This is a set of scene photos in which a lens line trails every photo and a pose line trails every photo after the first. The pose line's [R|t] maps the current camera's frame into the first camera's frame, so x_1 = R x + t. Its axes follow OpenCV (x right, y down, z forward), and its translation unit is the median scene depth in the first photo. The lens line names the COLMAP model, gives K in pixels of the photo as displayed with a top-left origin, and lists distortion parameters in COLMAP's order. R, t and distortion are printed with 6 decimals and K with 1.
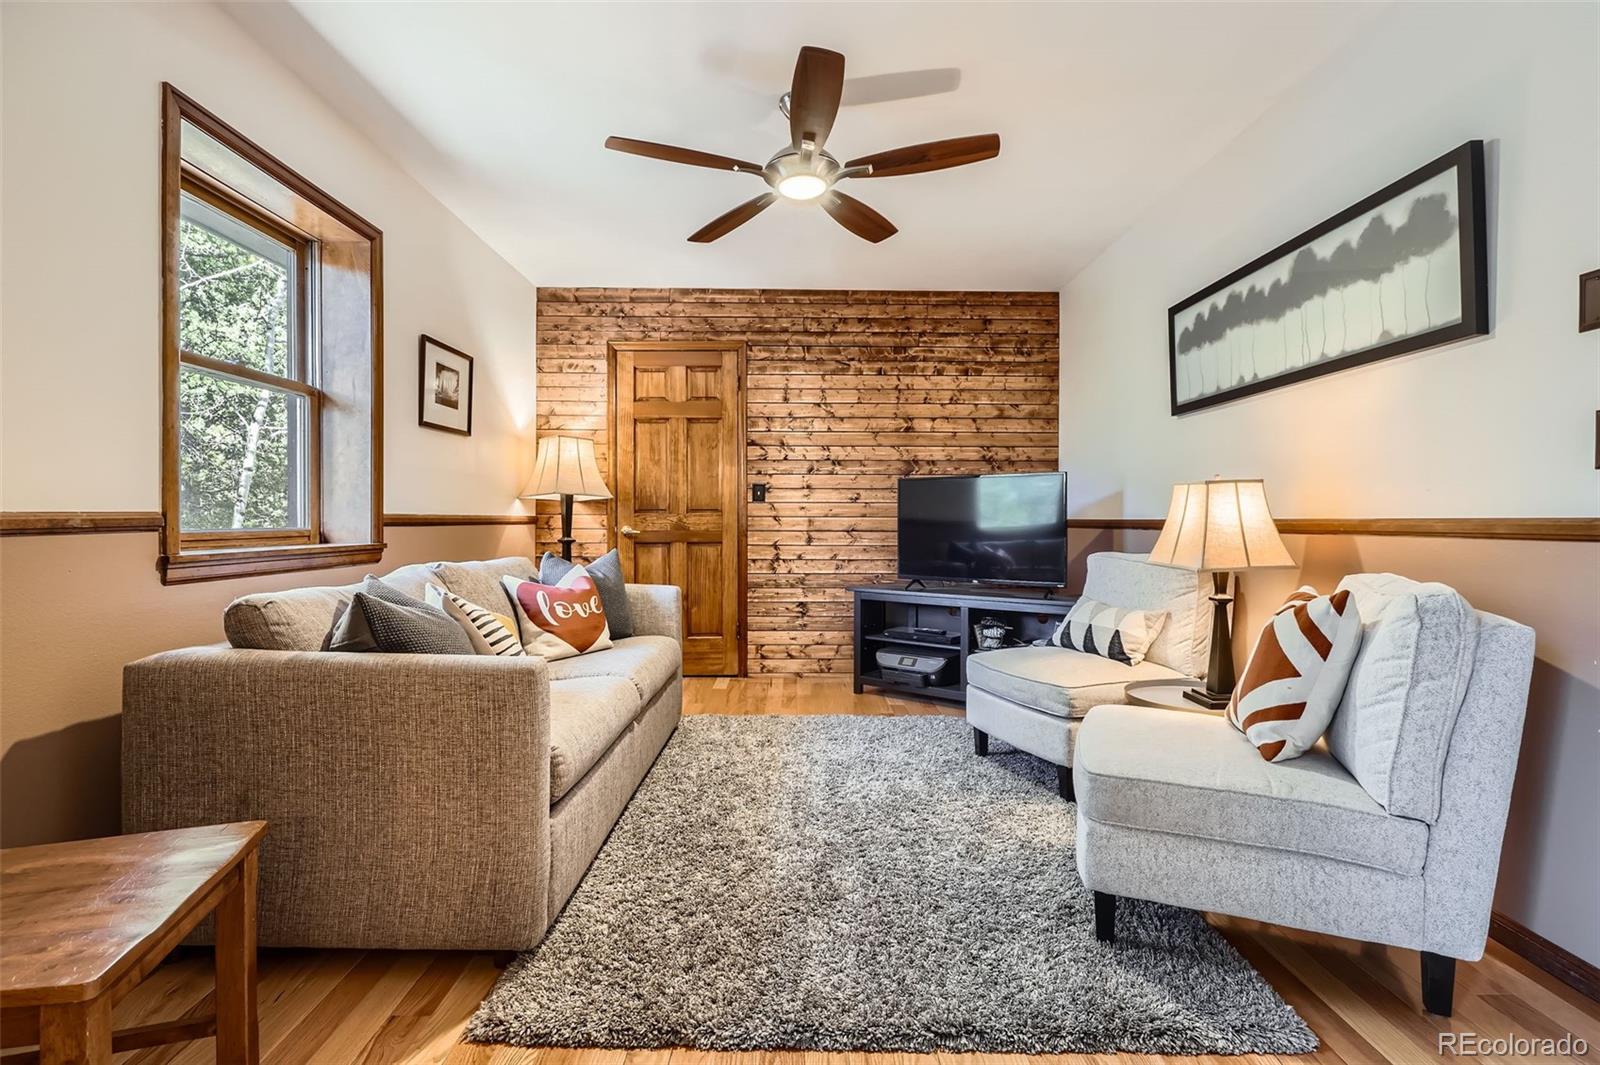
lens RADIAL K [[774.5, 0, 796.7], [0, 774.5, 518.2], [0, 0, 1]] dist [-0.000974, 0.000867]
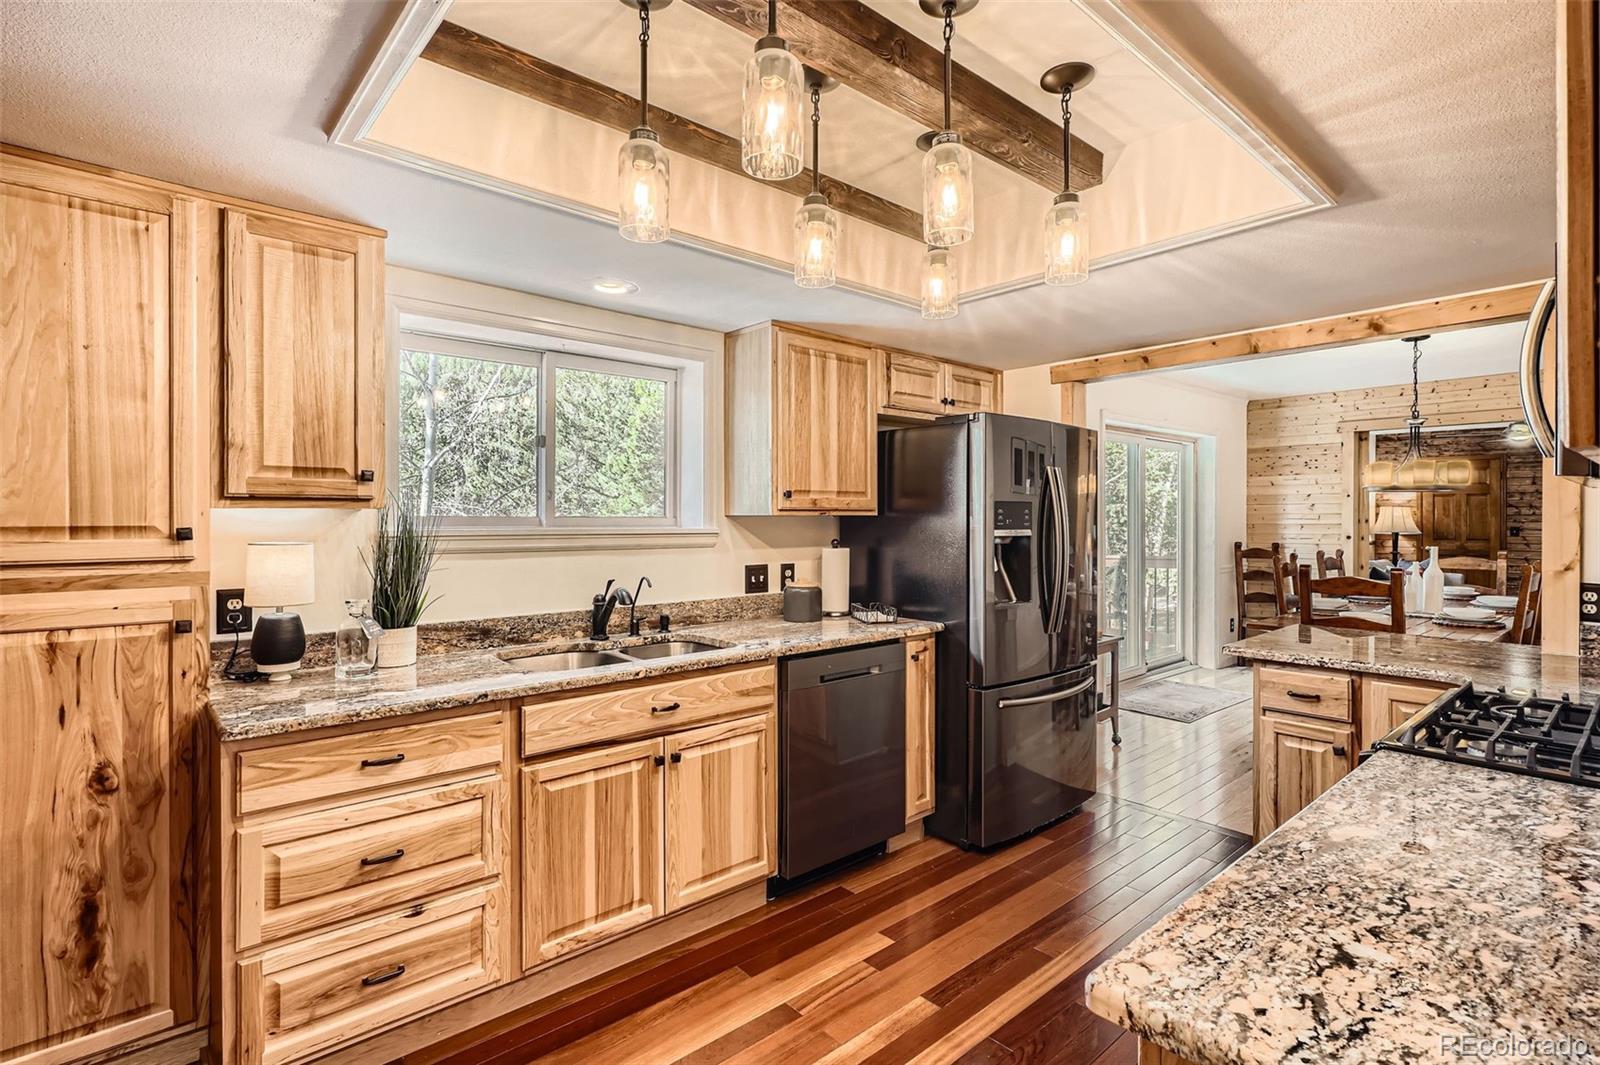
lens RADIAL K [[774.5, 0, 800.3], [0, 774.5, 519.7], [0, 0, 1]] dist [-0.000974, 0.000867]
pose [[0.650792, 0.002173, -0.759253, 0.259424], [-0.000949, 0.999997, 0.002049, -0.064443], [0.759256, -0.000613, 0.650792, -1.627027]]
